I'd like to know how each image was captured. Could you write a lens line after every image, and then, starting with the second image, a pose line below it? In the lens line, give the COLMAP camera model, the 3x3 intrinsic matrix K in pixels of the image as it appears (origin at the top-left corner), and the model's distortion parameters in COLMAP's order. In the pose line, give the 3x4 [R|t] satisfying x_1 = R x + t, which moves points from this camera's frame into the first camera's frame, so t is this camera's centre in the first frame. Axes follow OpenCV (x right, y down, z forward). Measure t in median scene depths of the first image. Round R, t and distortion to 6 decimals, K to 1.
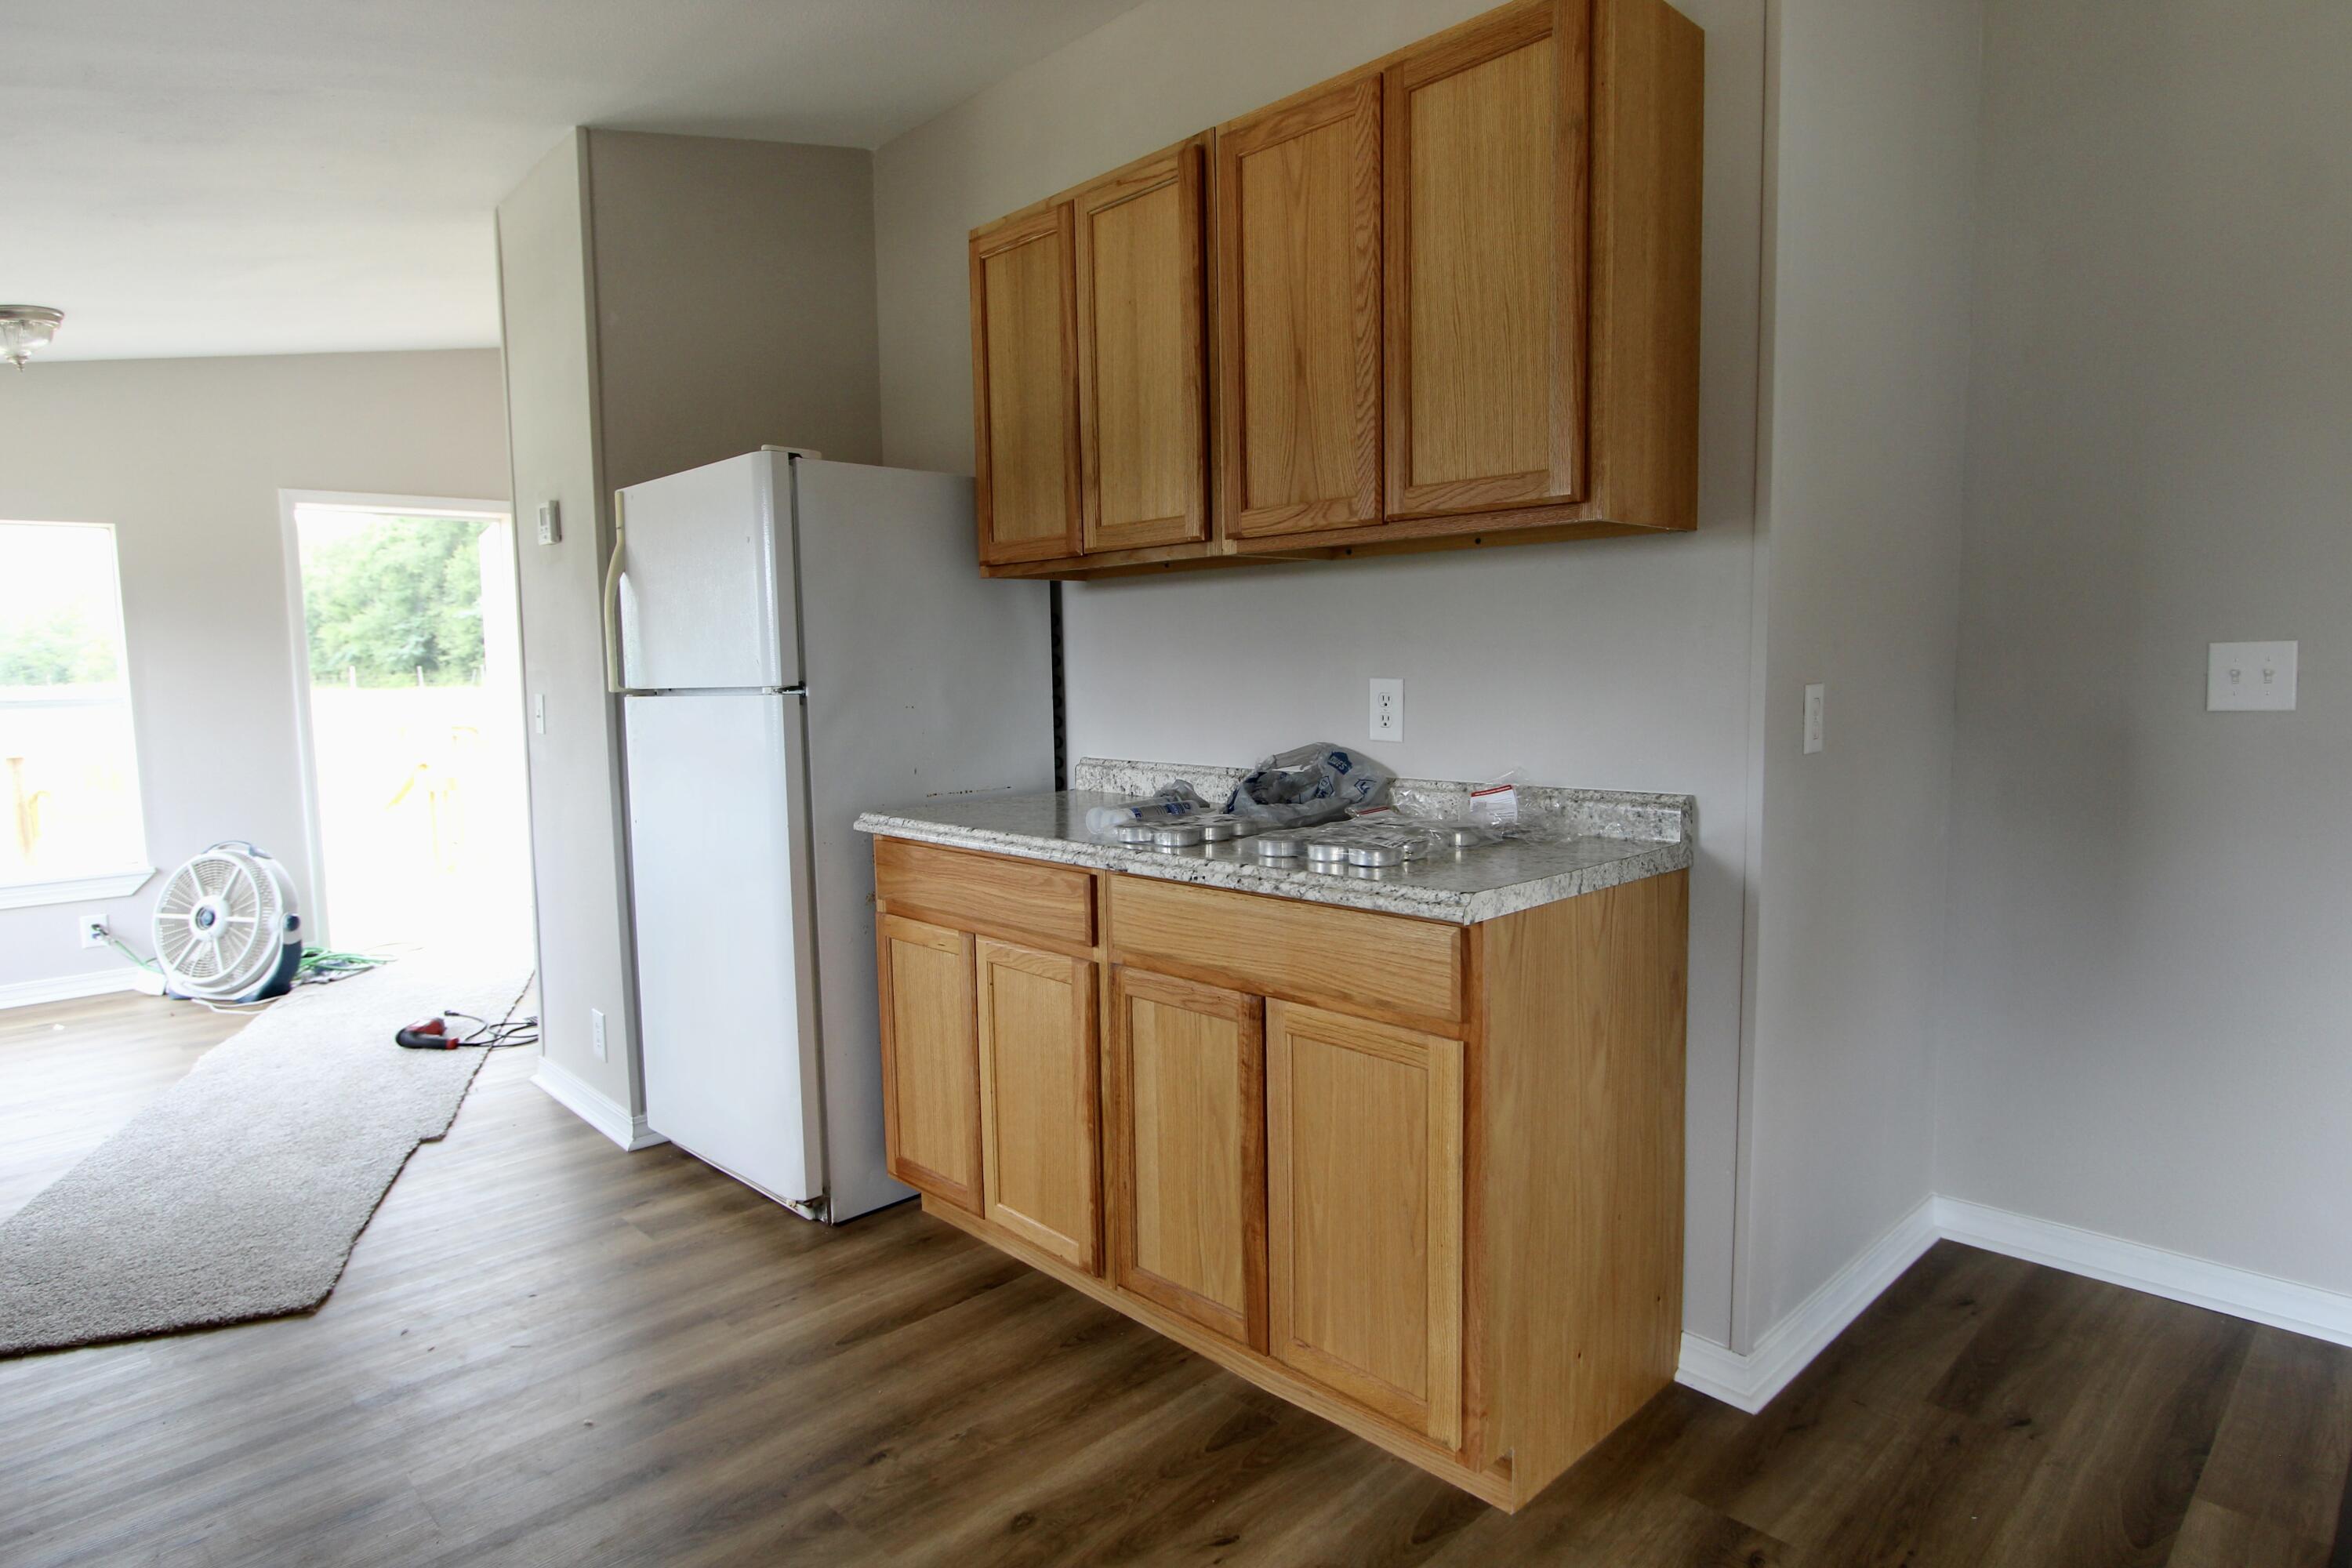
lens RADIAL K [[1320.2, 0, 1195.0], [0, 1320.2, 782.8], [0, 0, 1]] dist [-0.016295, 0.002164]
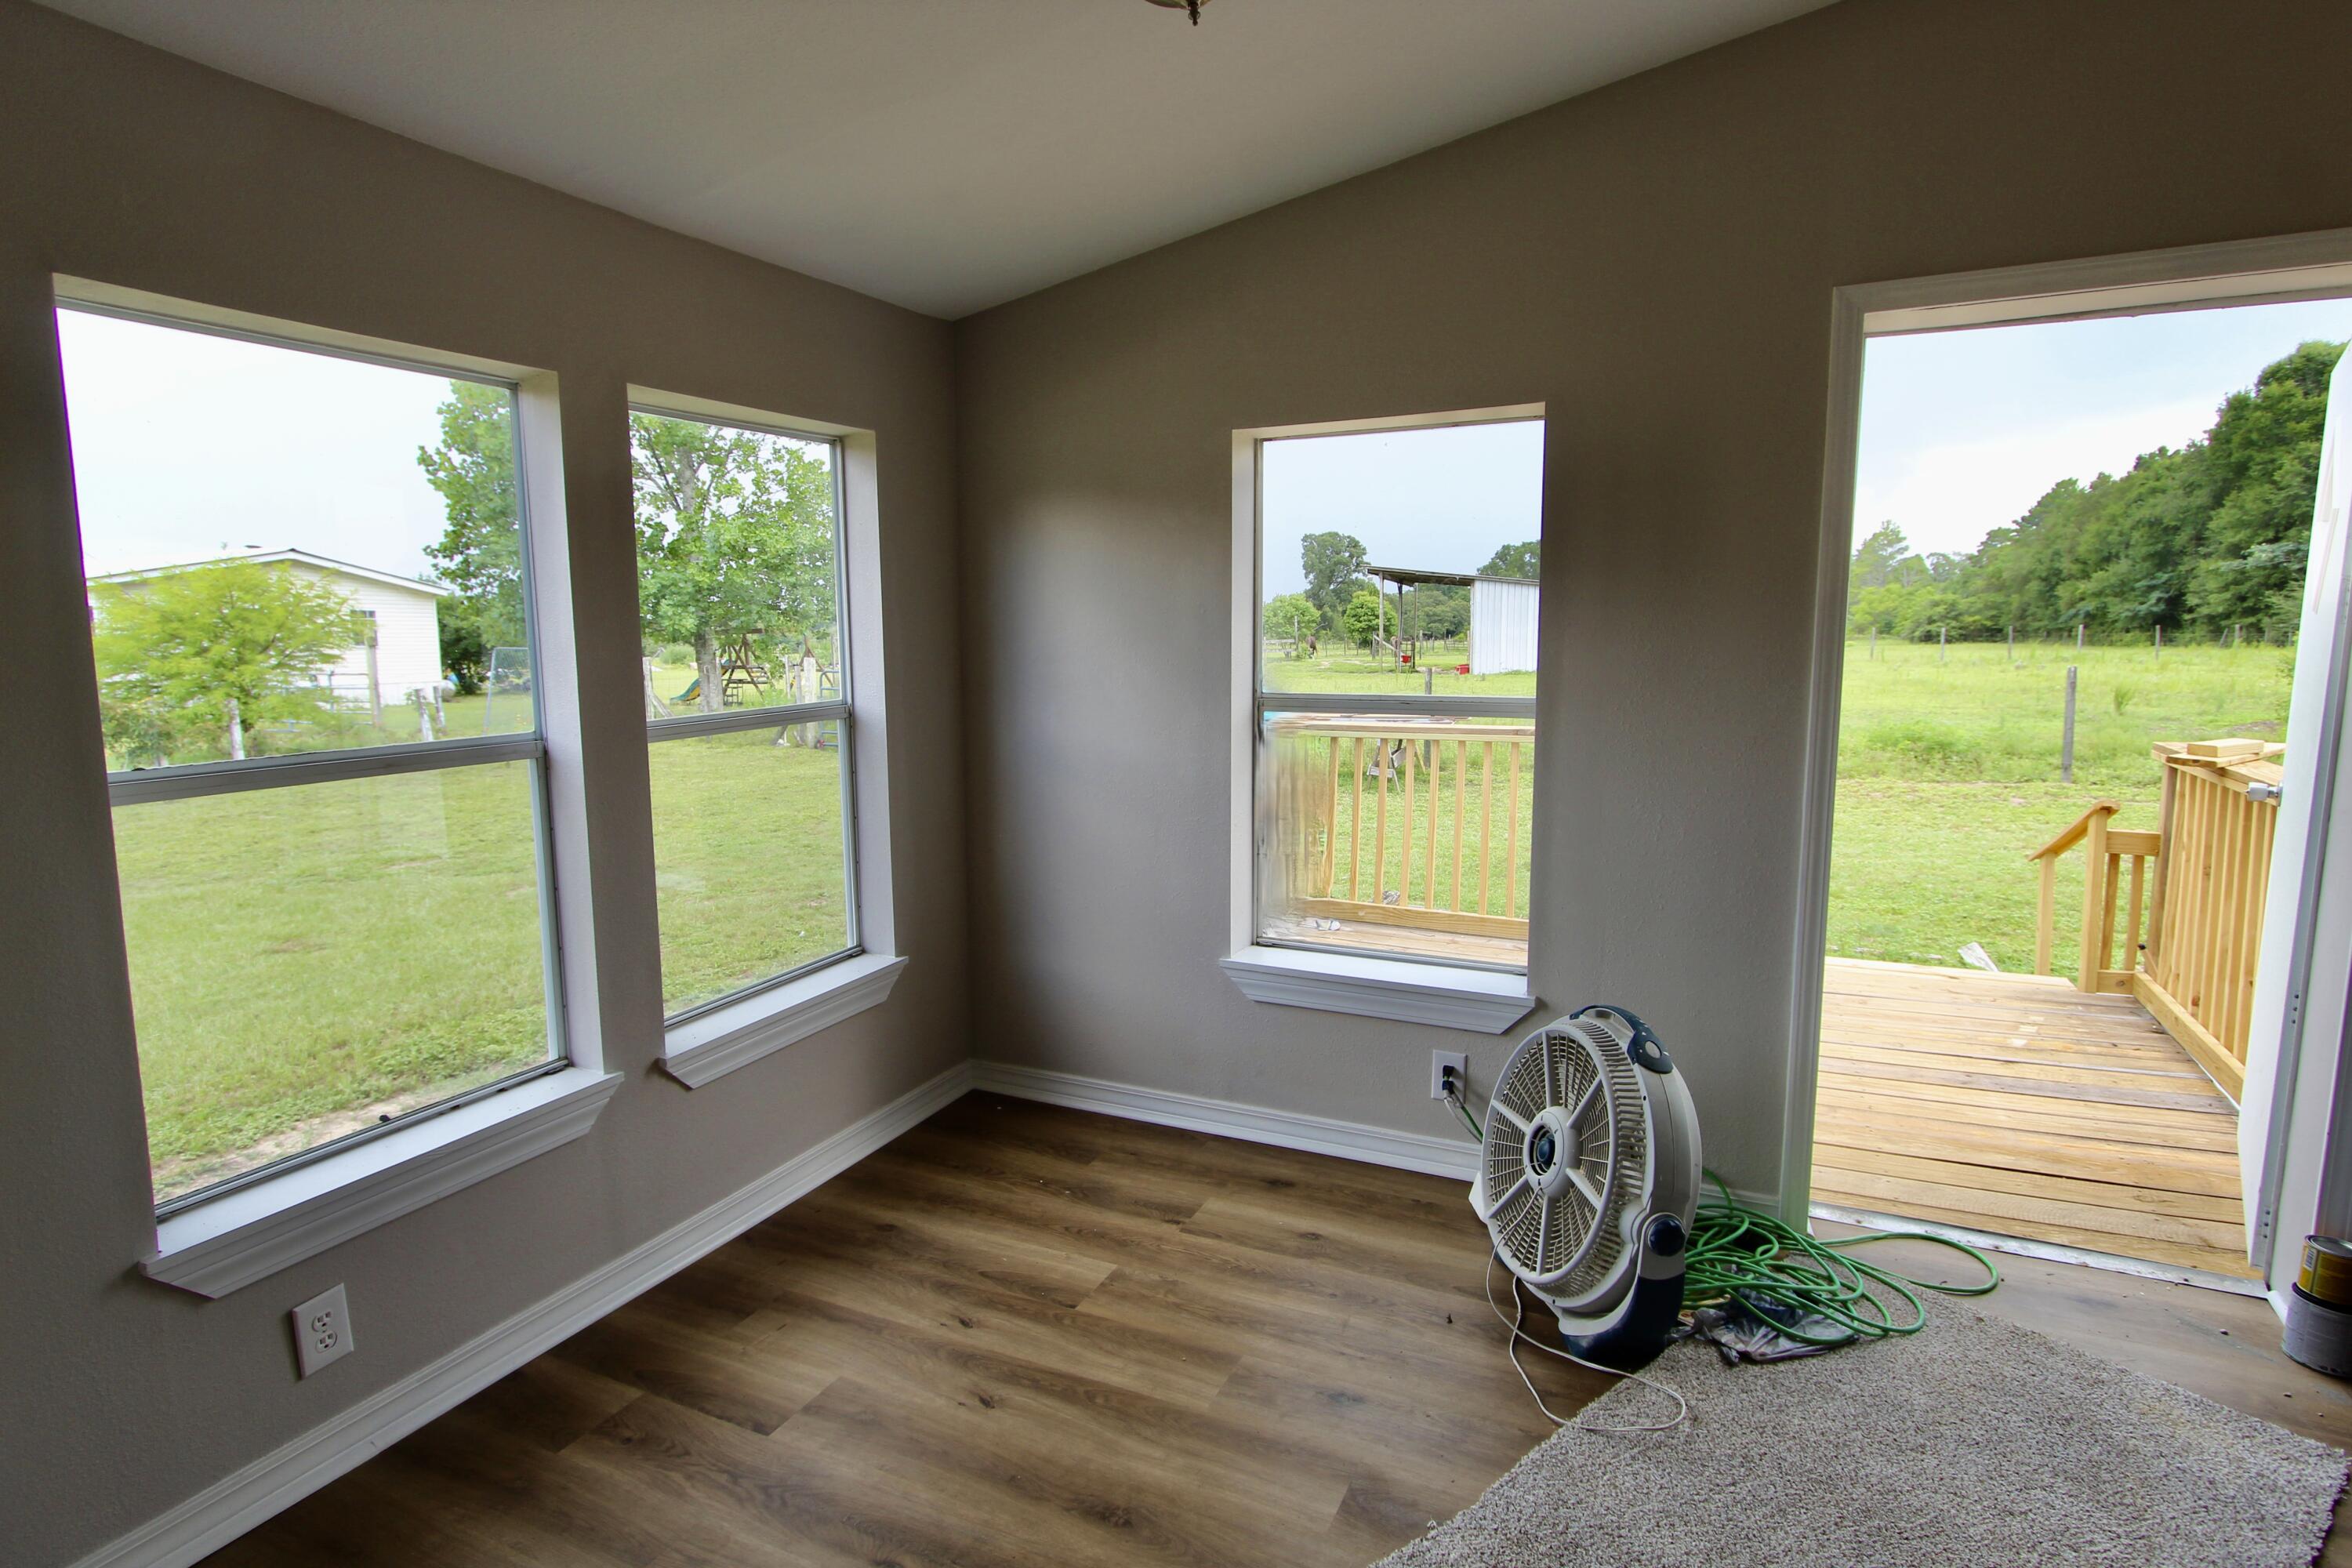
lens RADIAL K [[1196.0, 0, 1183.6], [0, 1196.0, 788.8], [0, 0, 1]] dist [0.000061, 0.000566]
pose [[0.351293, 0.140439, -0.925673, -0.669080], [-0.093689, 0.988997, 0.114491, -0.135254], [0.931566, 0.046506, 0.360585, 1.190573]]
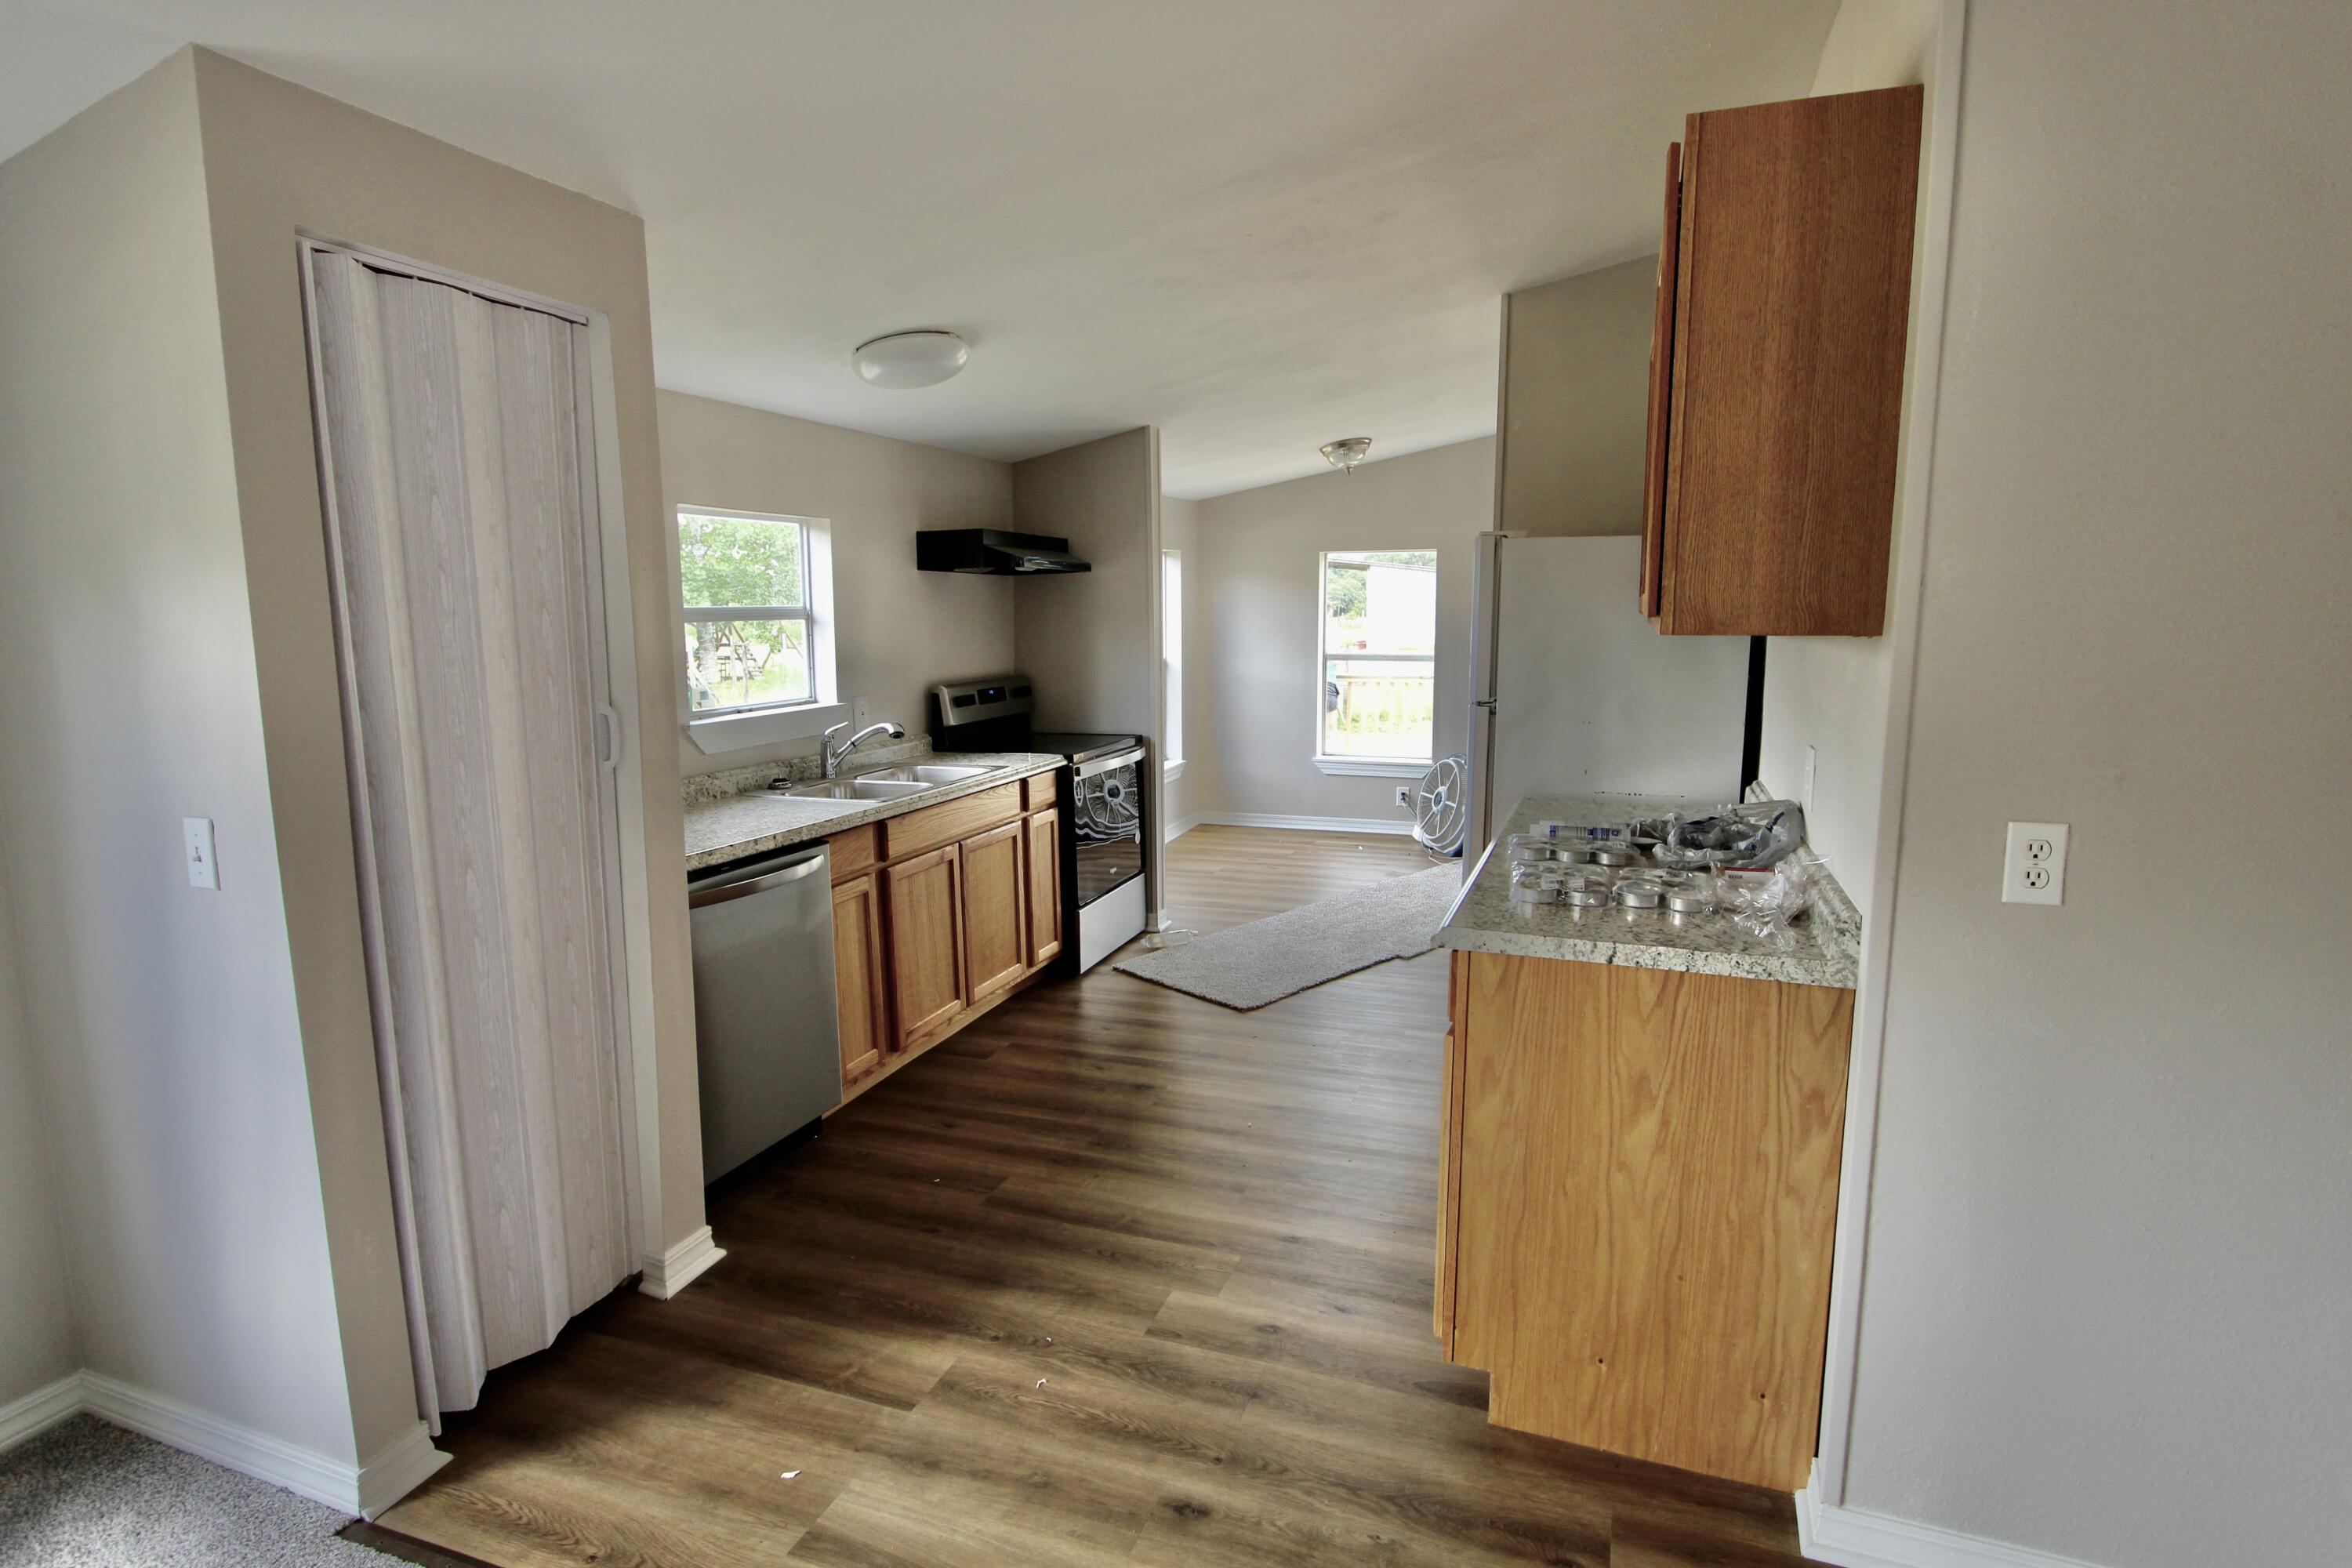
lens RADIAL K [[1196.0, 0, 1181.7], [0, 1196.0, 789.9], [0, 0, 1]] dist [0.000061, 0.000566]
pose [[0.428628, 0.153187, -0.890400, 0.696233], [-0.092515, 0.987783, 0.125406, -0.107457], [0.898732, 0.028623, 0.437563, 0.142469]]
